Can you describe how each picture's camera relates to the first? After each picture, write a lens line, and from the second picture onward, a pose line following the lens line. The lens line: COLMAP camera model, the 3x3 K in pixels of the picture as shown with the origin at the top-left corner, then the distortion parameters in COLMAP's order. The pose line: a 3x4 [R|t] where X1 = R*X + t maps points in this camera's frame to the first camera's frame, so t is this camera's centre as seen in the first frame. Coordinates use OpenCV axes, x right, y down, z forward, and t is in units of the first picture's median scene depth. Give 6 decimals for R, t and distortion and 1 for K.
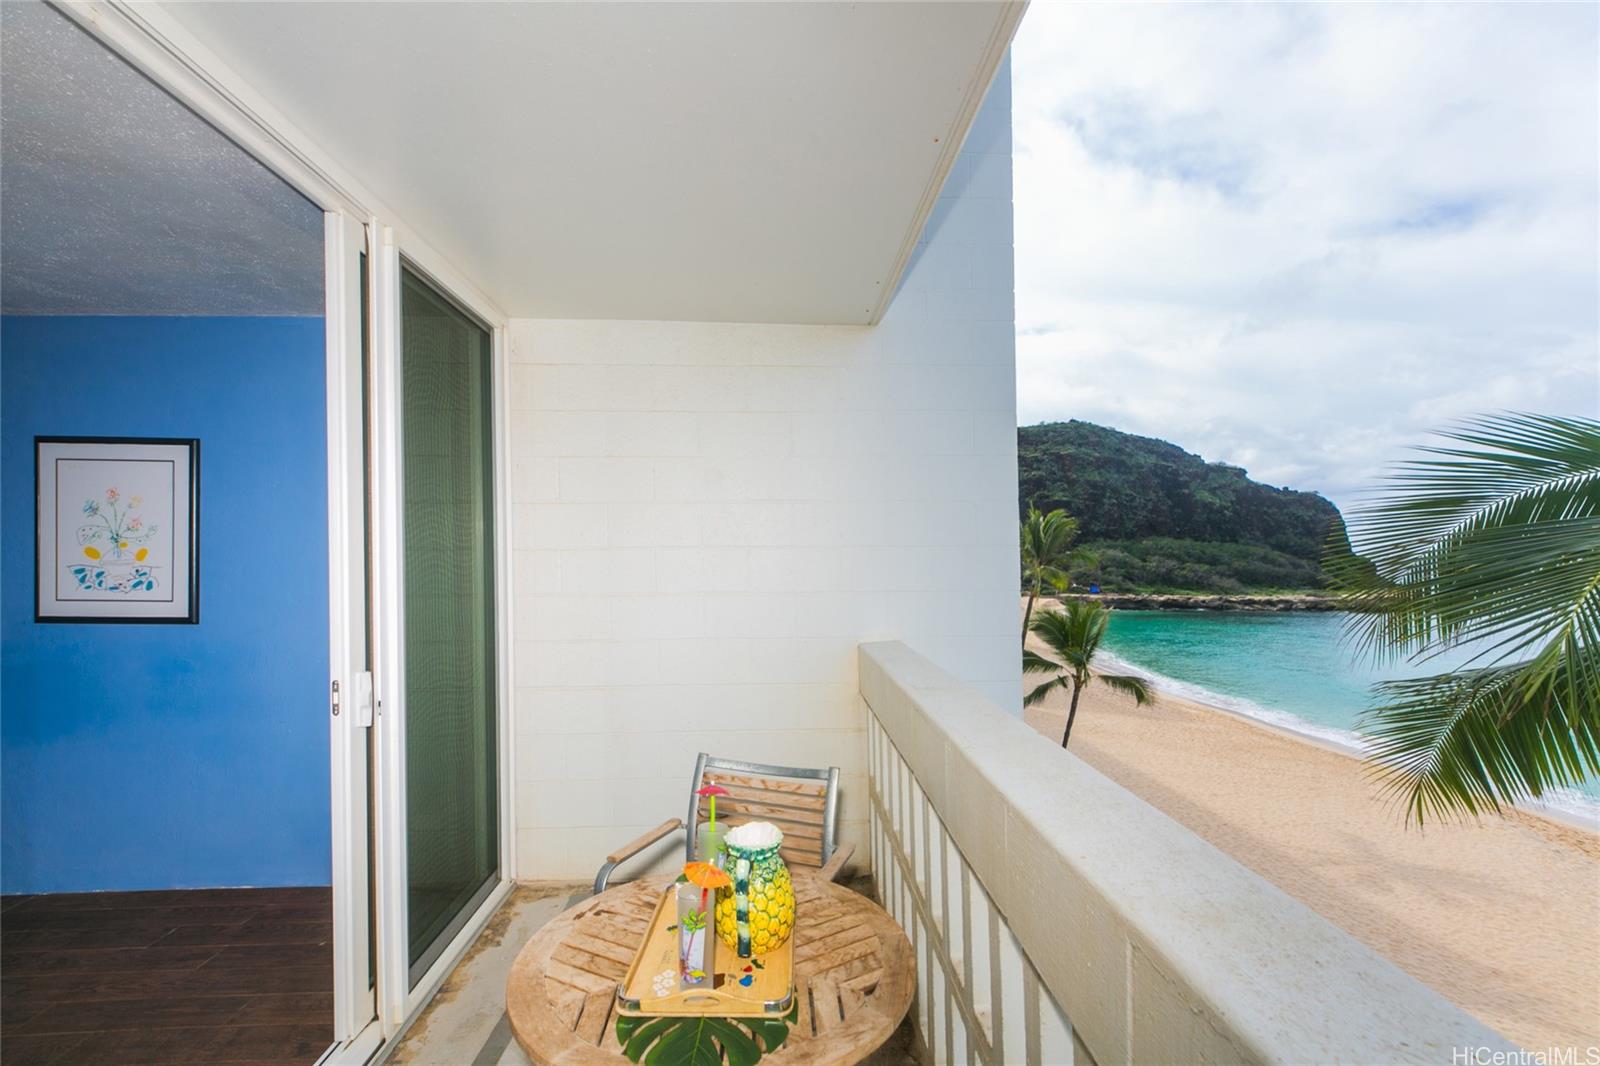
lens RADIAL K [[722.1, 0, 802.2], [0, 722.1, 545.2], [0, 0, 1]] dist [0.007035, -0.004899]
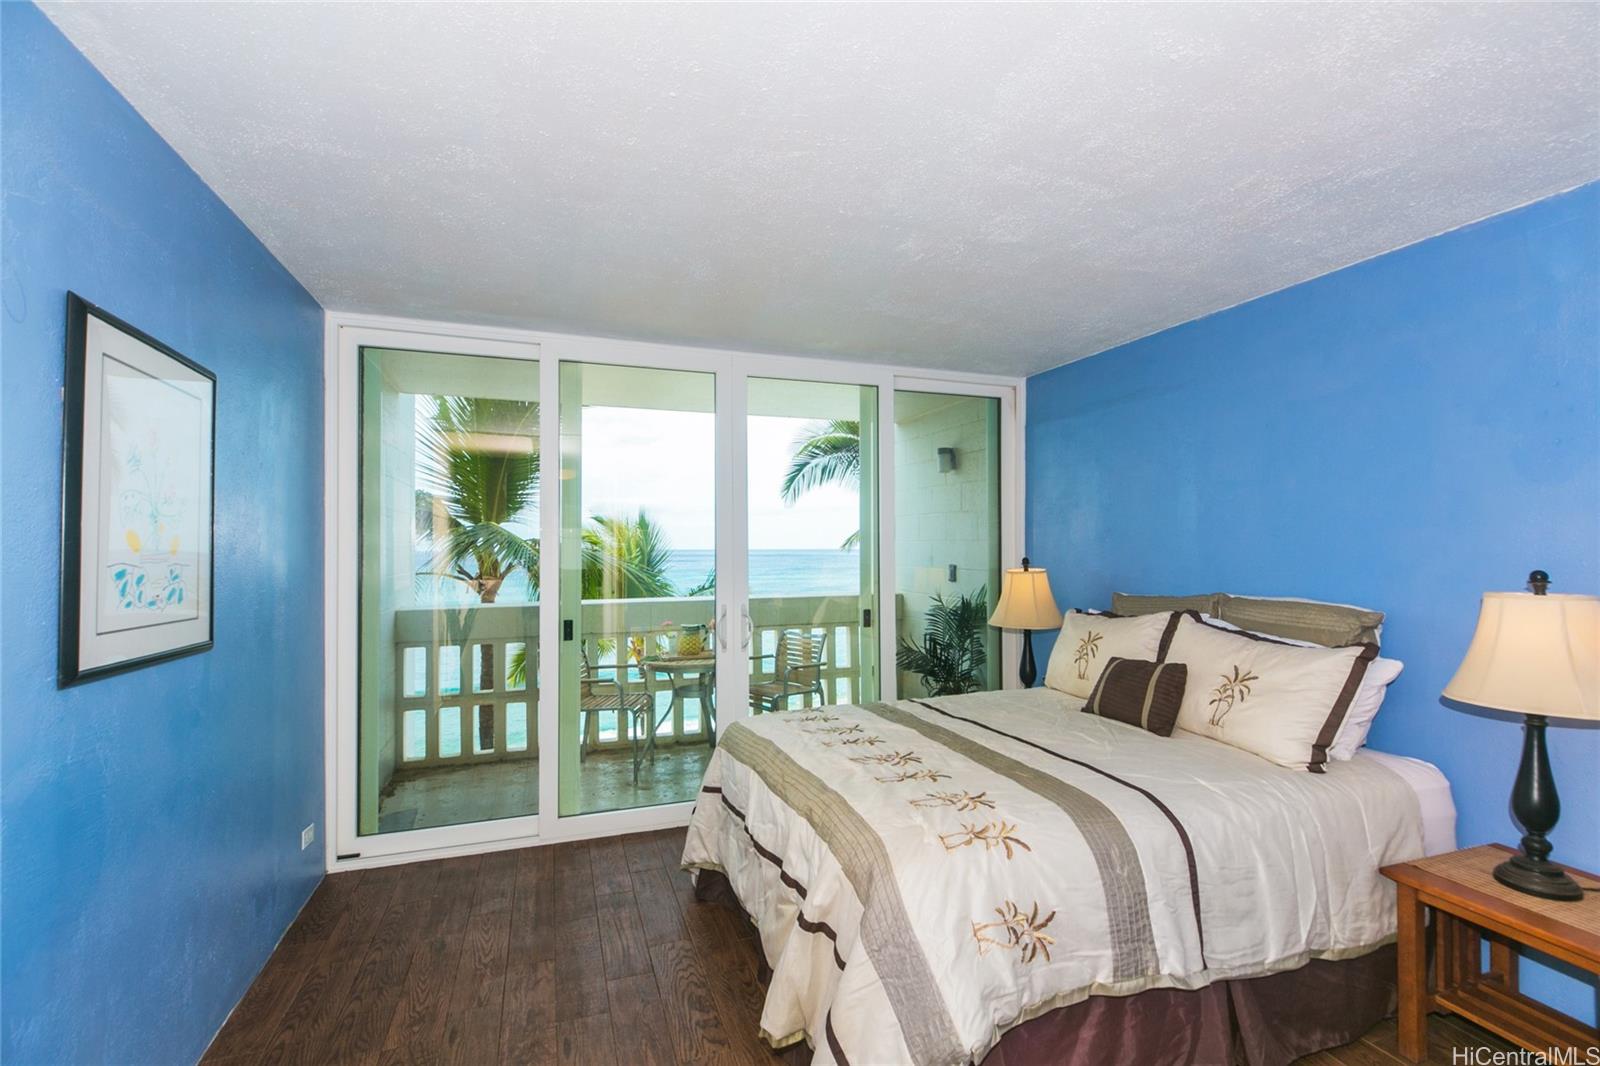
lens RADIAL K [[722.1, 0, 812.8], [0, 722.1, 526.0], [0, 0, 1]] dist [0.007035, -0.004899]
pose [[-0.297723, 0.029948, 0.954182, -1.656222], [0.011548, 0.999548, -0.027769, 0.020284], [-0.954583, 0.002751, -0.297934, 0.673071]]
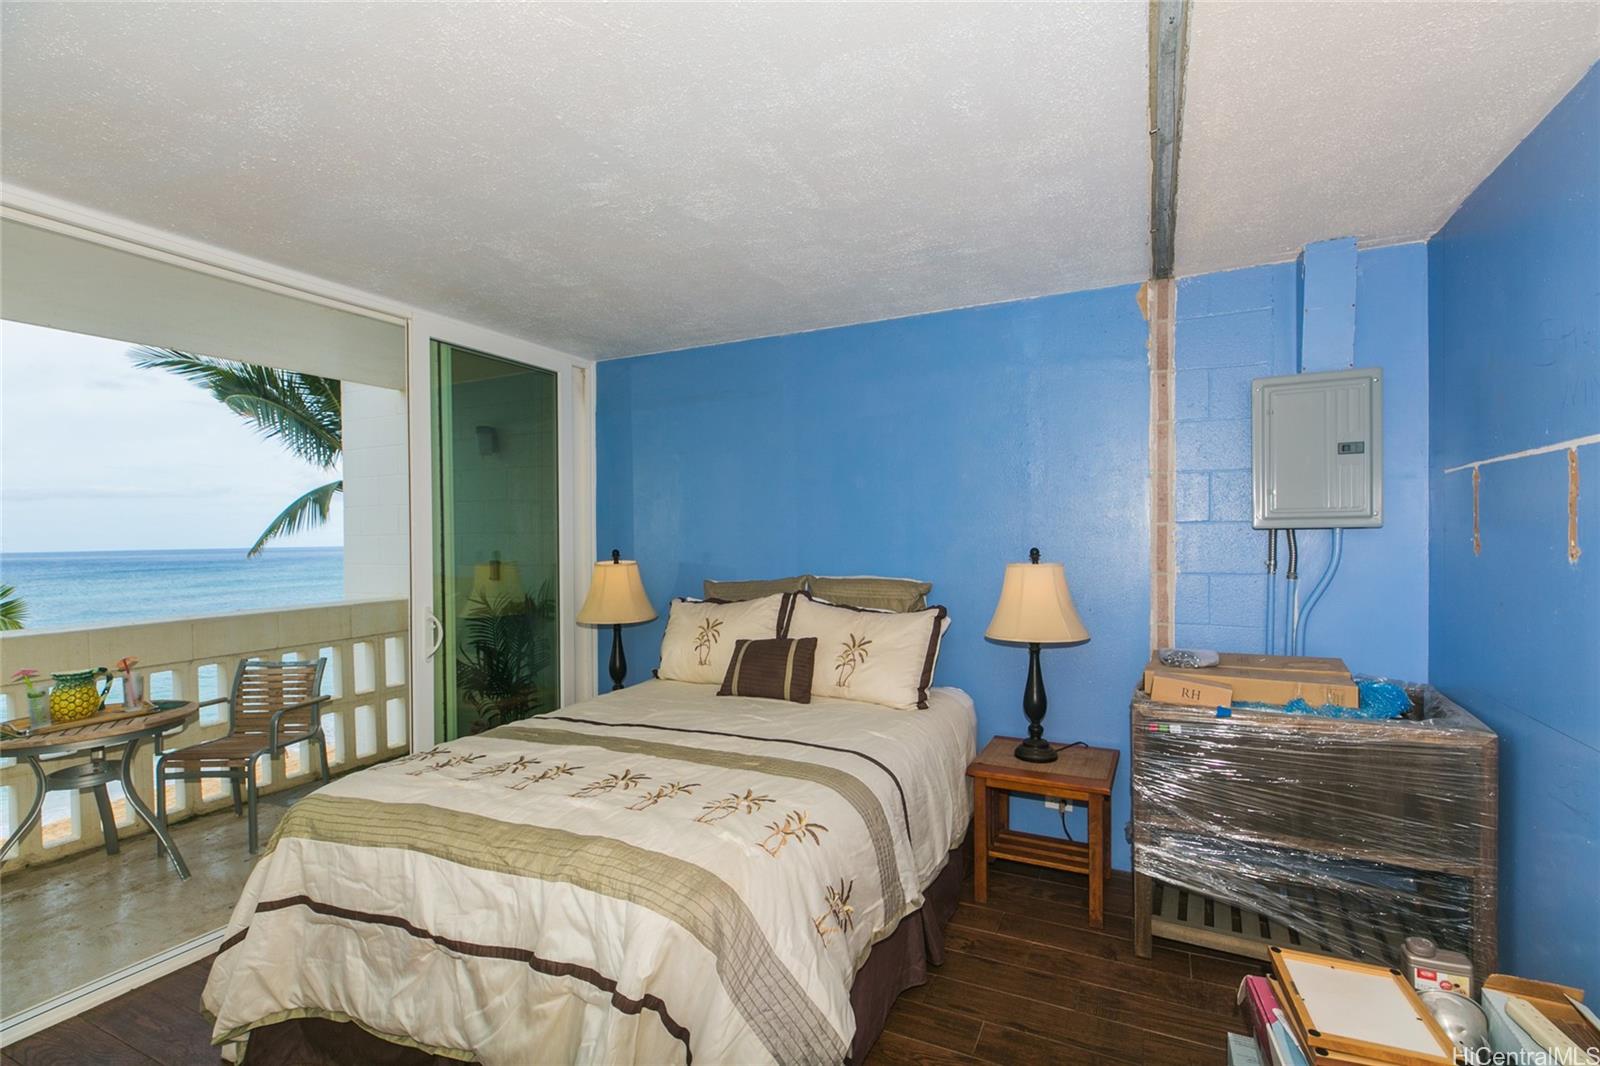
lens RADIAL K [[722.1, 0, 799.9], [0, 722.1, 531.1], [0, 0, 1]] dist [0.007035, -0.004899]
pose [[-0.884766, 0.019639, 0.465621, -1.413506], [0.022358, 0.999750, 0.000316, 0.020429], [-0.465499, 0.010690, -0.884984, 0.861446]]
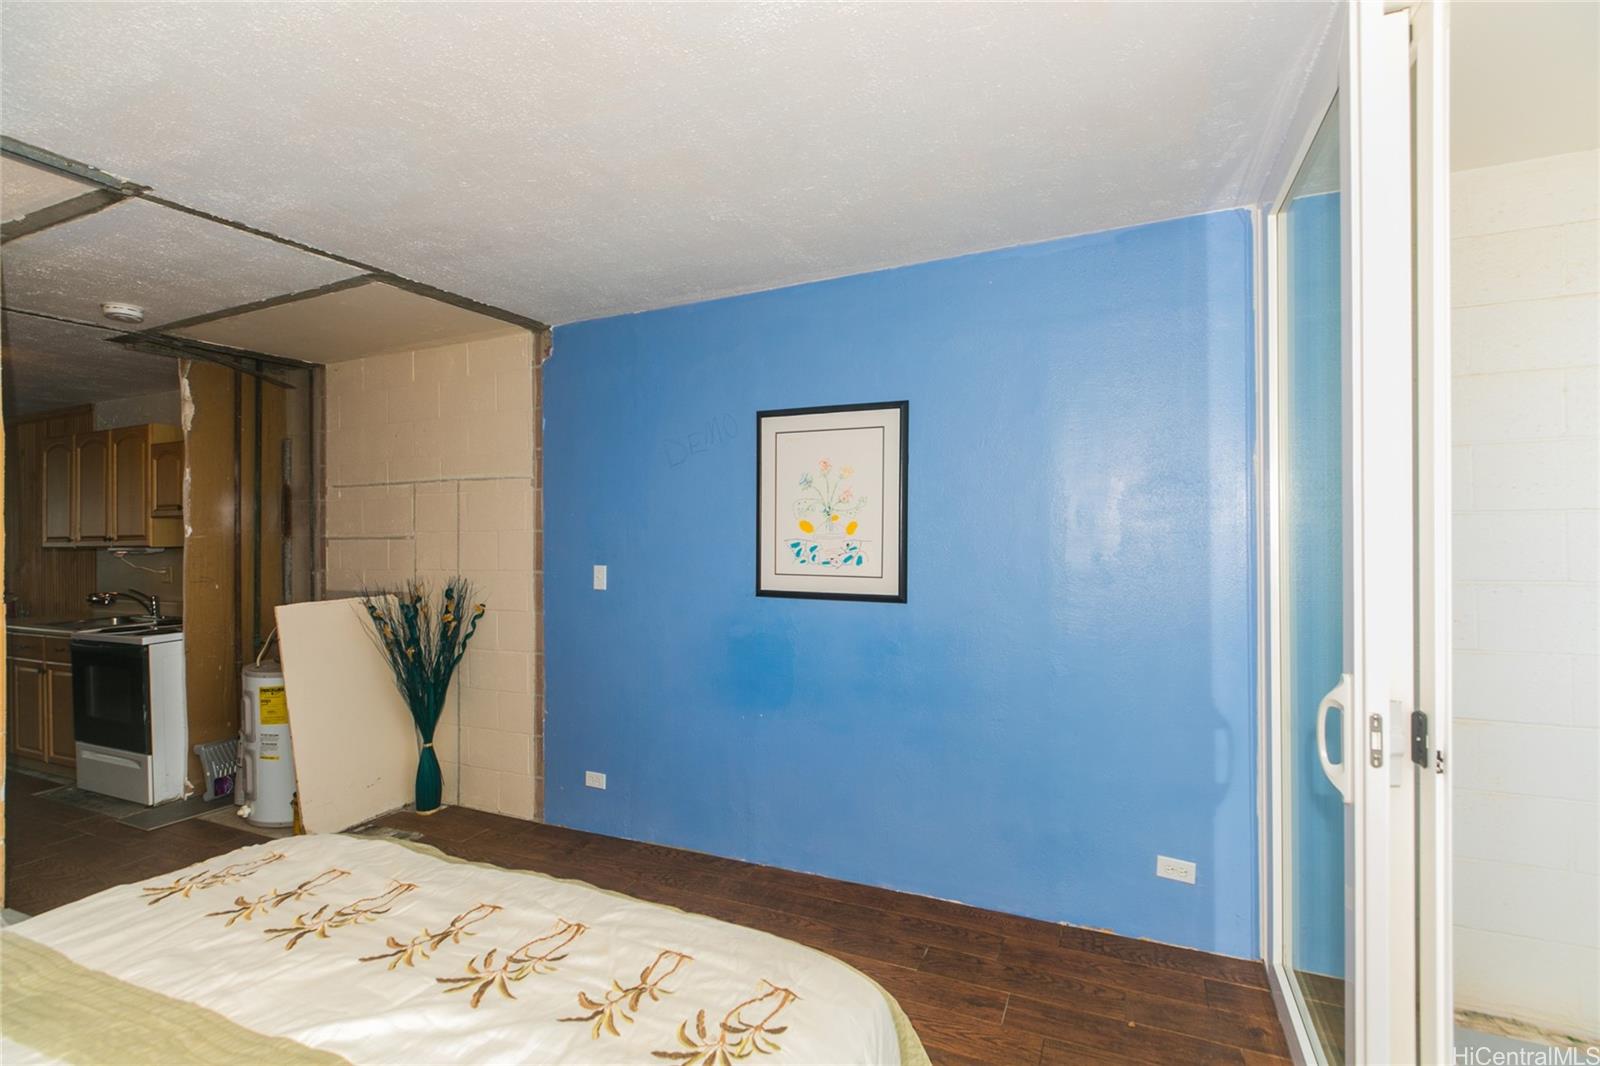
lens RADIAL K [[722.1, 0, 811.7], [0, 722.1, 517.4], [0, 0, 1]] dist [0.007035, -0.004899]
pose [[0.894139, -0.013783, -0.447577, -0.536445], [0.010615, 0.999898, -0.009586, 0.007751], [0.447663, 0.003820, 0.894194, 0.128429]]
